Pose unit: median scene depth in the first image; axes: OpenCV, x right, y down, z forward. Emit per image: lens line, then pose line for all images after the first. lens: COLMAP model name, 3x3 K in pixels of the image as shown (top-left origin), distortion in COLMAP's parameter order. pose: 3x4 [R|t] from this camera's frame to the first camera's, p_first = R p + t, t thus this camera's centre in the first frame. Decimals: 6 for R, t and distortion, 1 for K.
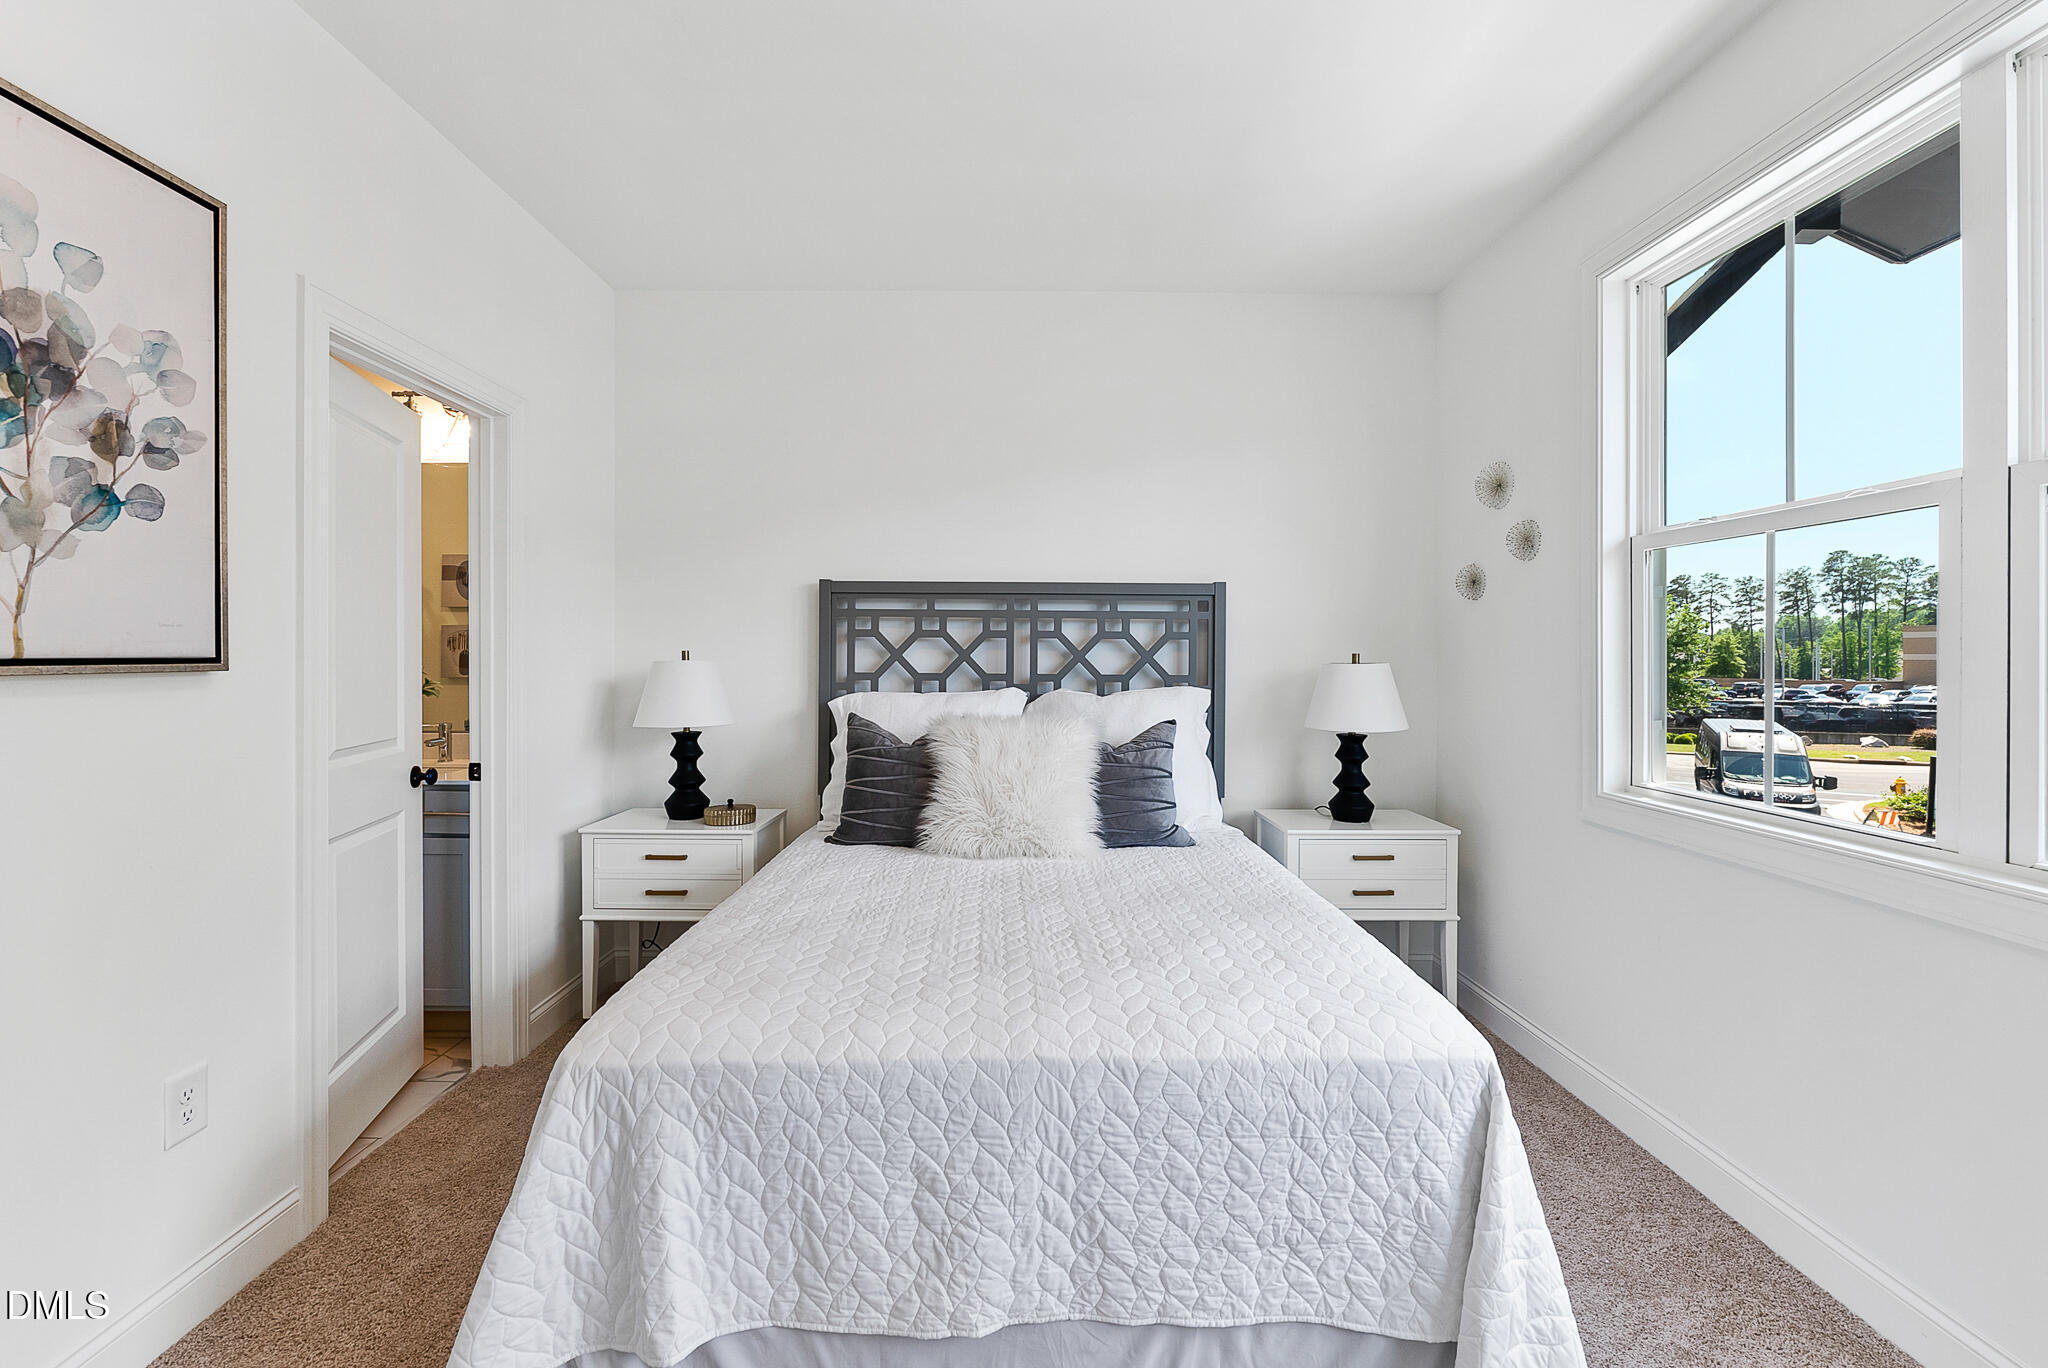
lens RADIAL K [[850.7, 0, 1019.1], [0, 850.7, 657.7], [0, 0, 1]] dist [-0.010690, 0.000251]
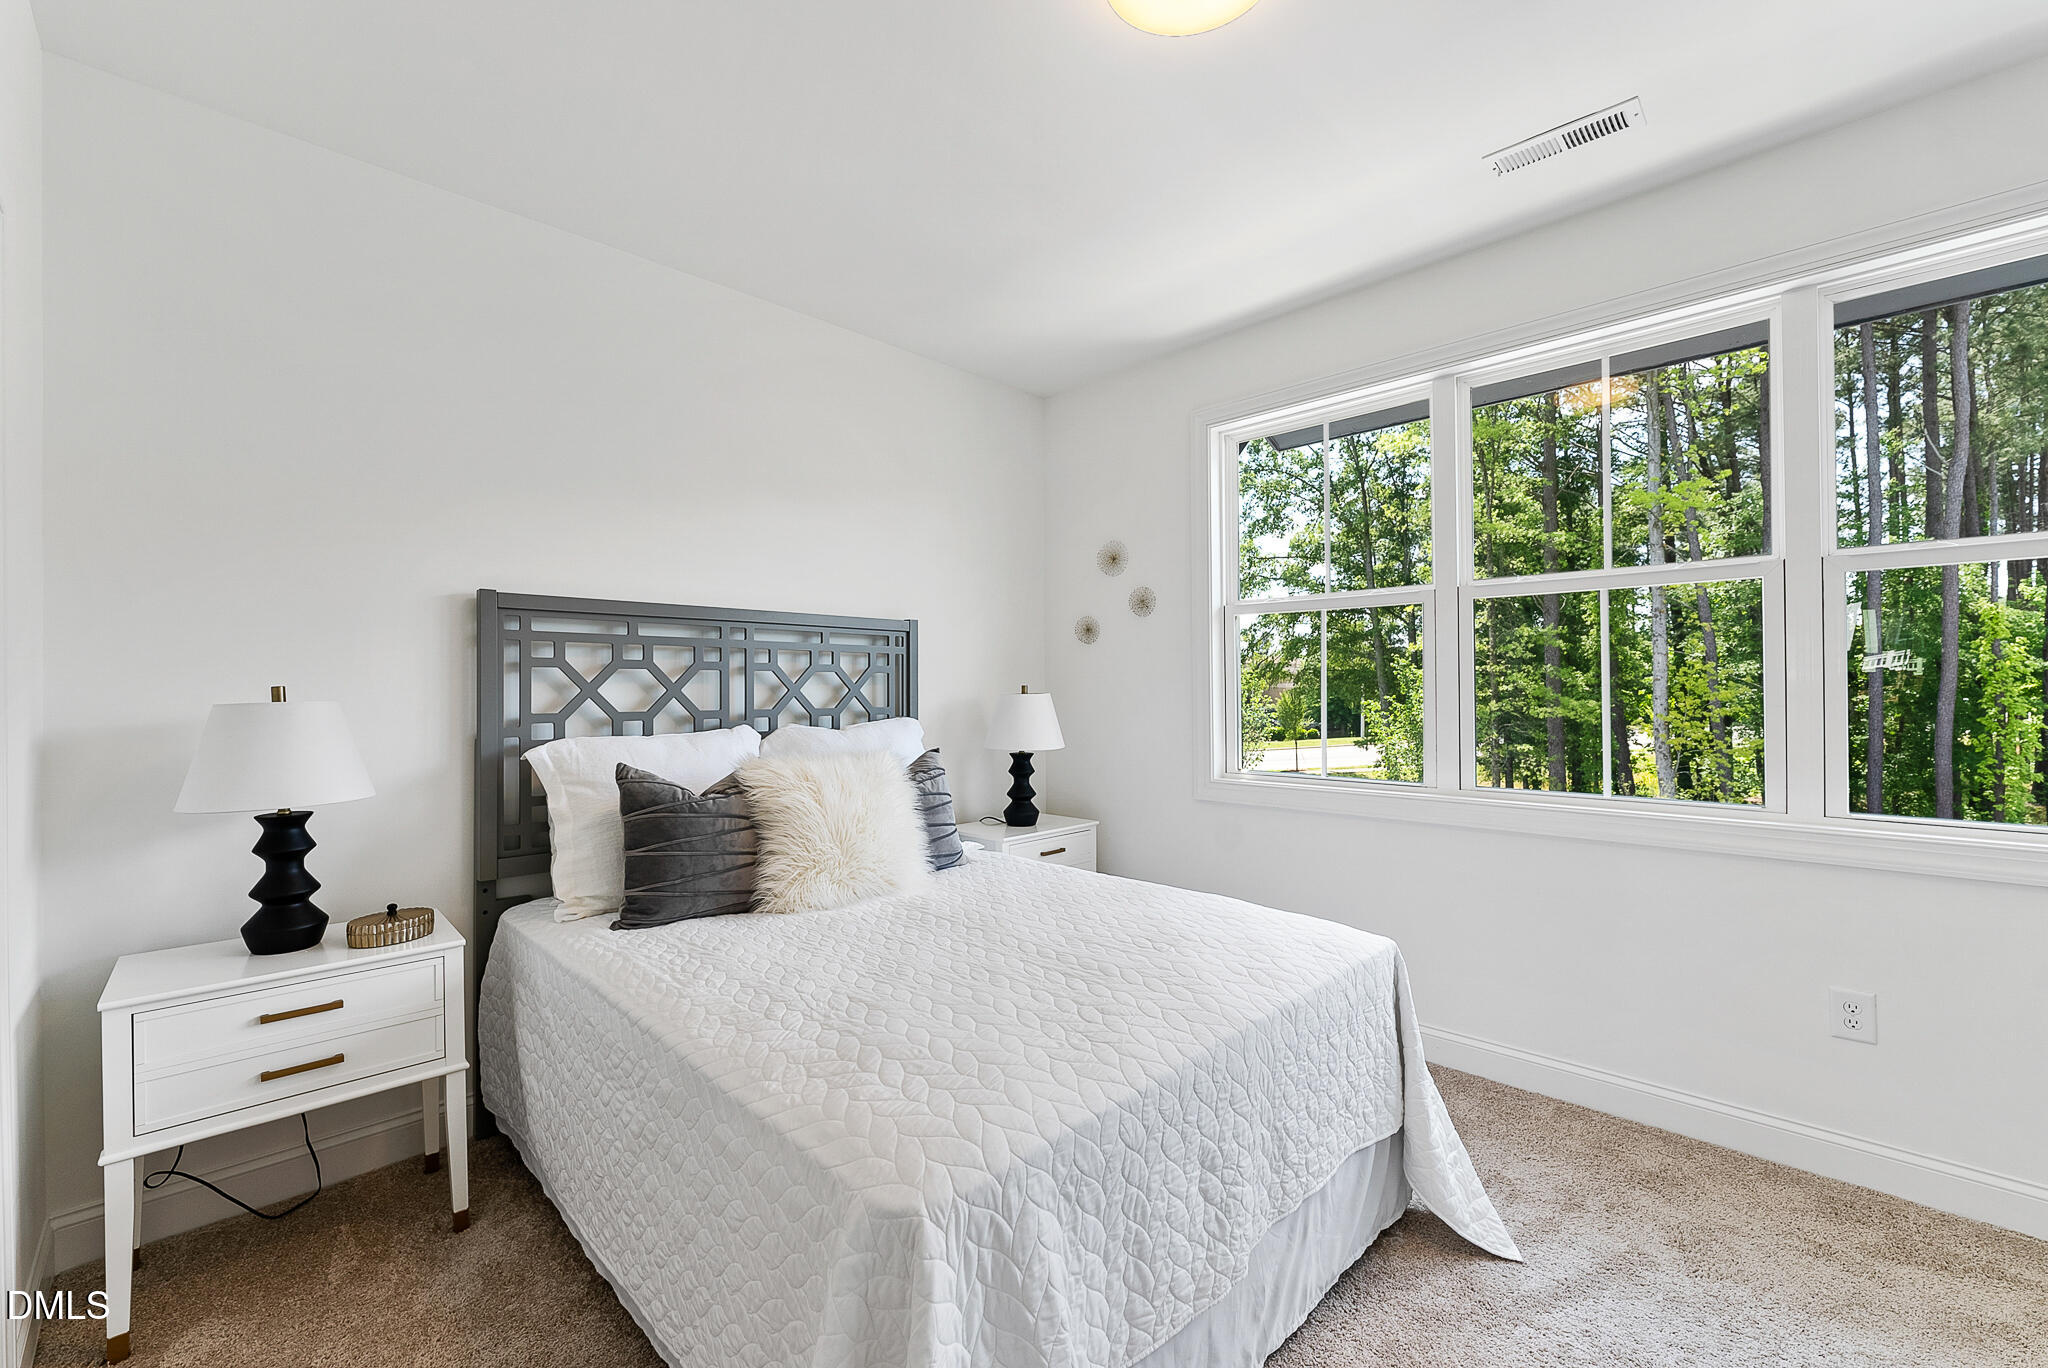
lens RADIAL K [[835.3, 0, 1024.0], [0, 835.3, 684.0], [0, 0, 1]] dist [-0.007527, -0.000091]
pose [[0.707357, -0.003256, 0.706849, -0.450302], [0.009096, 0.999949, -0.004497, -0.001757], [-0.706798, 0.009610, 0.707350, 0.169798]]
